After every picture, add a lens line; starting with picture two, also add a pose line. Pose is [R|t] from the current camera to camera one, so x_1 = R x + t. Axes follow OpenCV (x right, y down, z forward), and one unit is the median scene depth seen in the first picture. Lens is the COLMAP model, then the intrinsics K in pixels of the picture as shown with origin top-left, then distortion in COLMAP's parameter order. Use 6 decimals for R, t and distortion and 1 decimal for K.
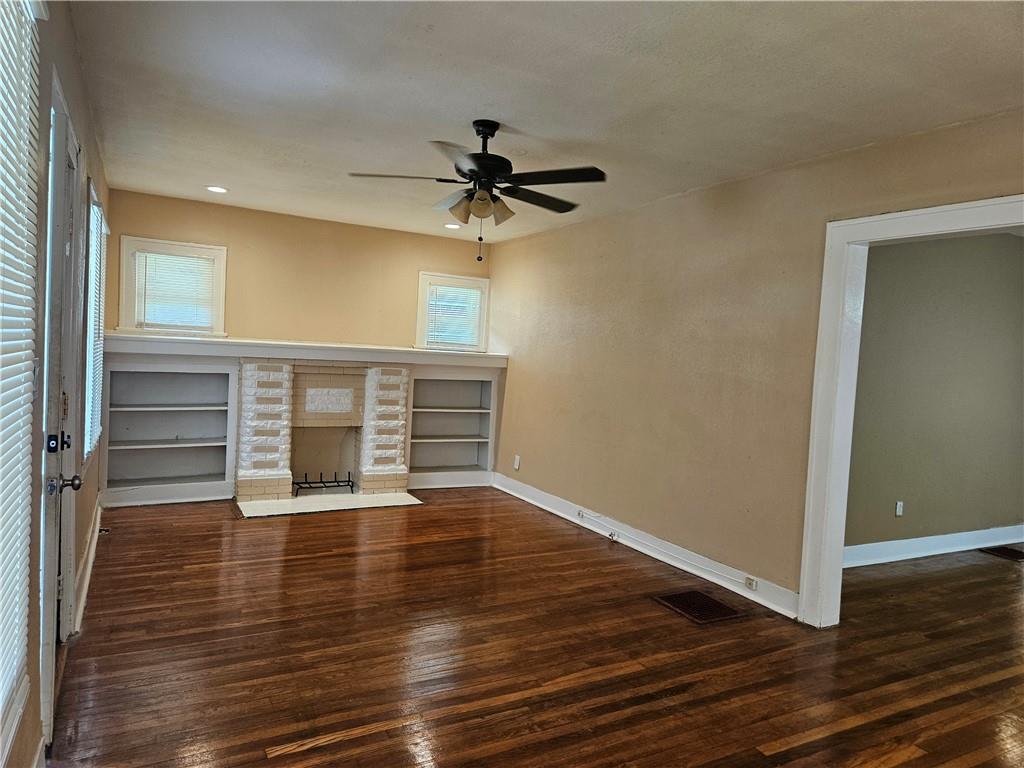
lens RADIAL K [[676.1, 0, 518.5], [0, 676.1, 393.6], [0, 0, 1]] dist [0.076011, -0.064564]
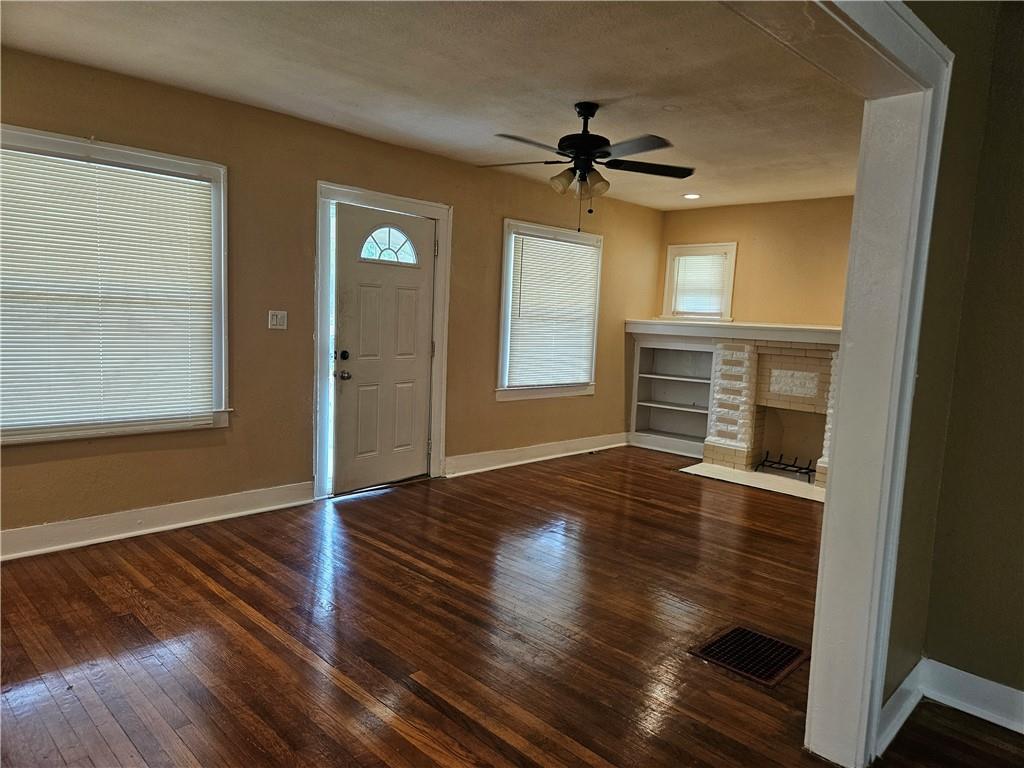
lens RADIAL K [[676.1, 0, 518.5], [0, 676.1, 393.6], [0, 0, 1]] dist [0.076011, -0.064564]
pose [[0.289787, 0.077519, -0.953947, 0.592506], [-0.091496, 0.994393, 0.053011, 0.009854], [0.952708, 0.071920, 0.295254, 0.351343]]
